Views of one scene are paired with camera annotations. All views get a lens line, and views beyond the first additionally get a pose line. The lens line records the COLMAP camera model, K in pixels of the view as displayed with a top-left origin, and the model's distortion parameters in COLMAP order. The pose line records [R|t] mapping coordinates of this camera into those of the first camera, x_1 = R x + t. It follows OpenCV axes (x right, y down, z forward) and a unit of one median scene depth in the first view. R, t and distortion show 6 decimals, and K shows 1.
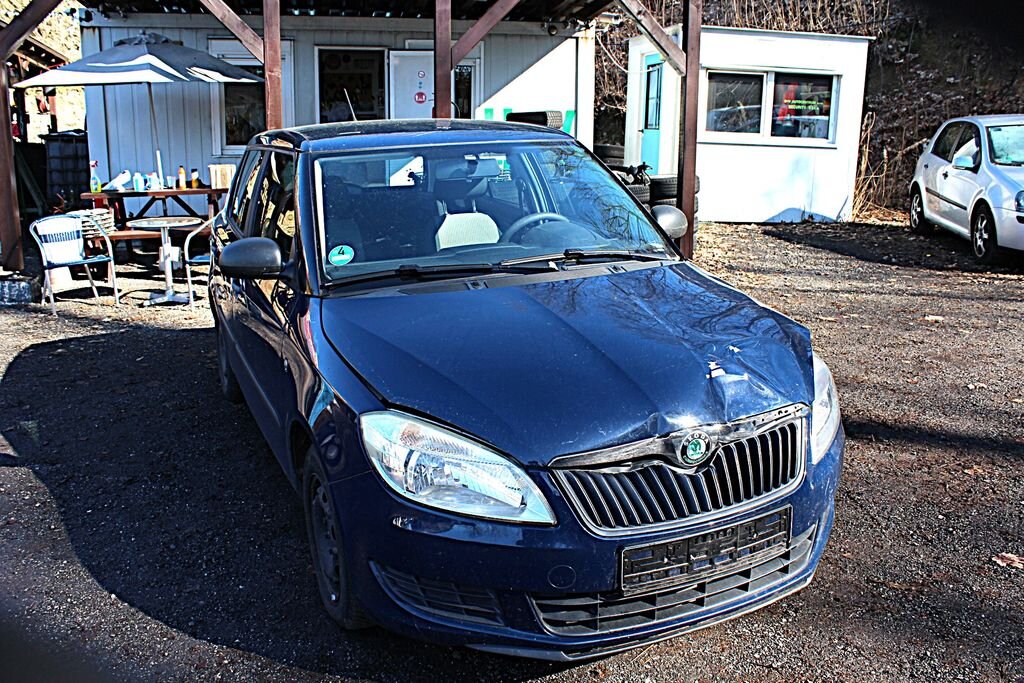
lens RADIAL K [[906.3, 0, 512.0], [0, 906.3, 341.5], [0, 0, 1]] dist [-0.138591, 0.112143]
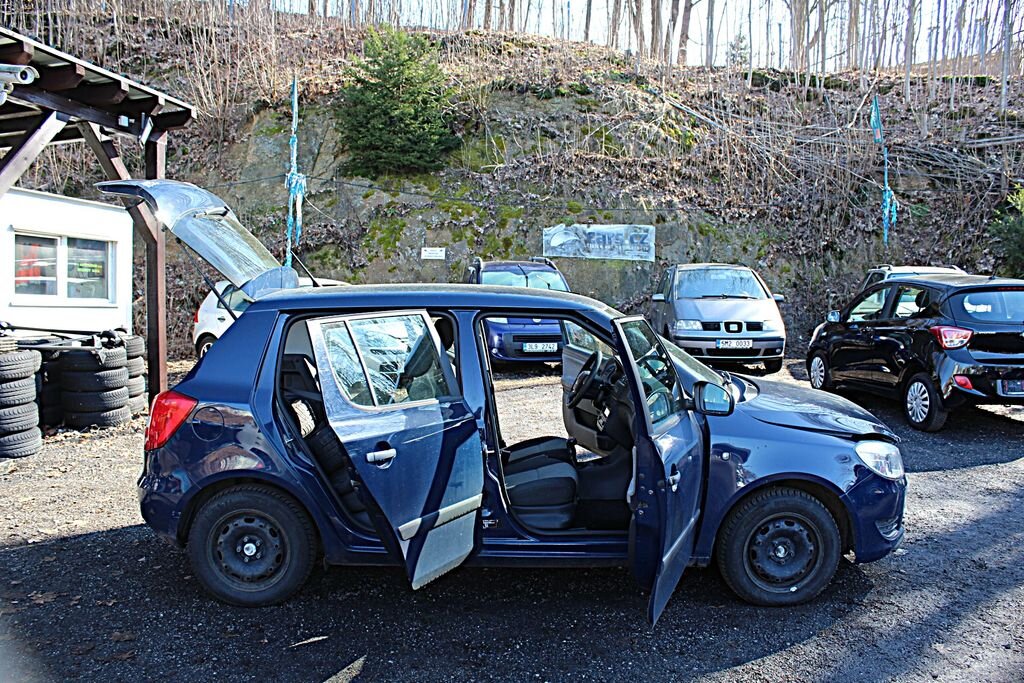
lens RADIAL K [[851.3, 0, 512.0], [0, 851.3, 341.5], [0, 0, 1]] dist [-0.167837, 0.147945]
pose [[0.386078, -0.050458, 0.921085, -0.569517], [0.207462, 0.977673, -0.033401, -0.062625], [-0.898834, 0.203985, 0.387926, 0.266311]]
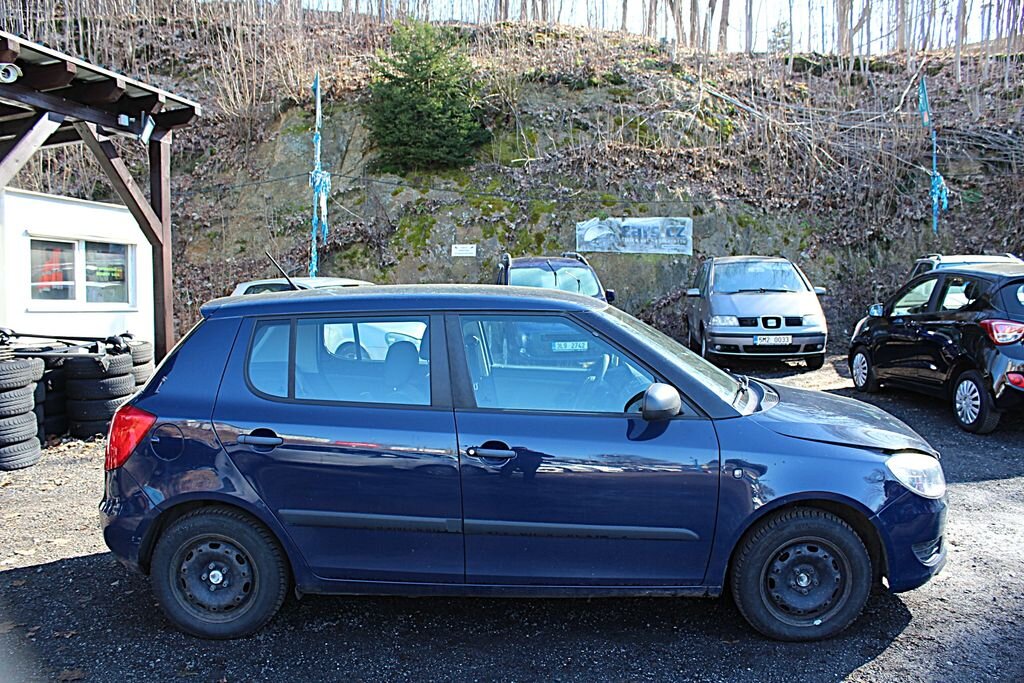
lens RADIAL K [[856.2, 0, 512.0], [0, 856.2, 341.5], [0, 0, 1]] dist [-0.166477, 0.145431]
pose [[0.434050, -0.059704, 0.898908, -0.514989], [0.218290, 0.975037, -0.040644, -0.062438], [-0.874042, 0.213864, 0.436248, 0.255546]]
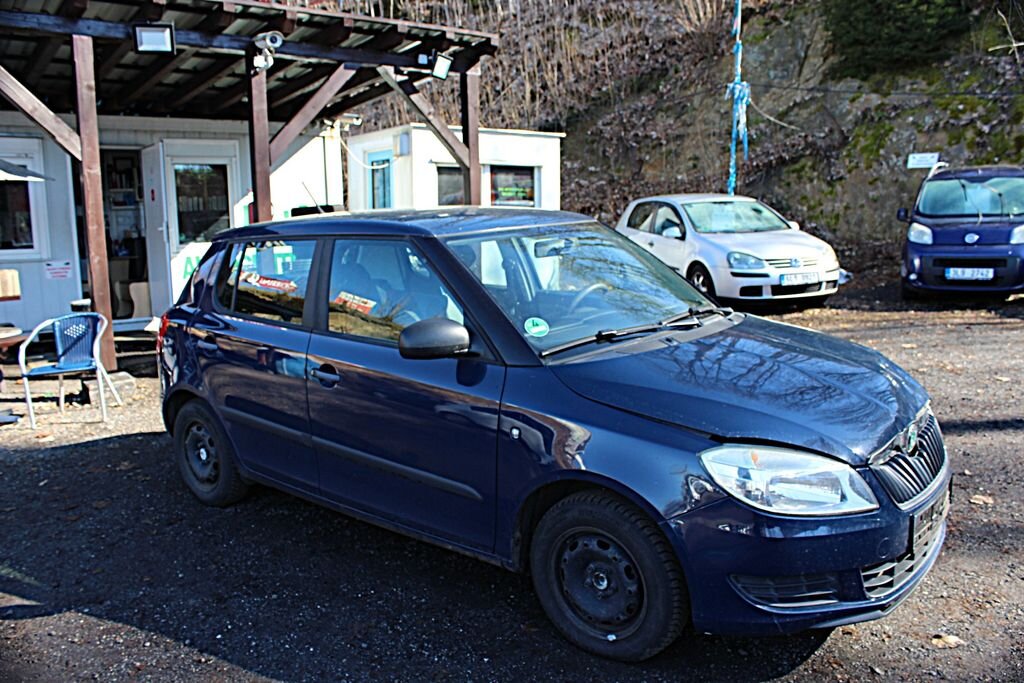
lens RADIAL K [[851.3, 0, 512.0], [0, 851.3, 341.5], [0, 0, 1]] dist [-0.167837, 0.147945]
pose [[0.900265, -0.089610, 0.426019, -0.240377], [0.128016, 0.989812, -0.062325, -0.006805], [-0.416094, 0.110646, 0.902565, 0.034450]]
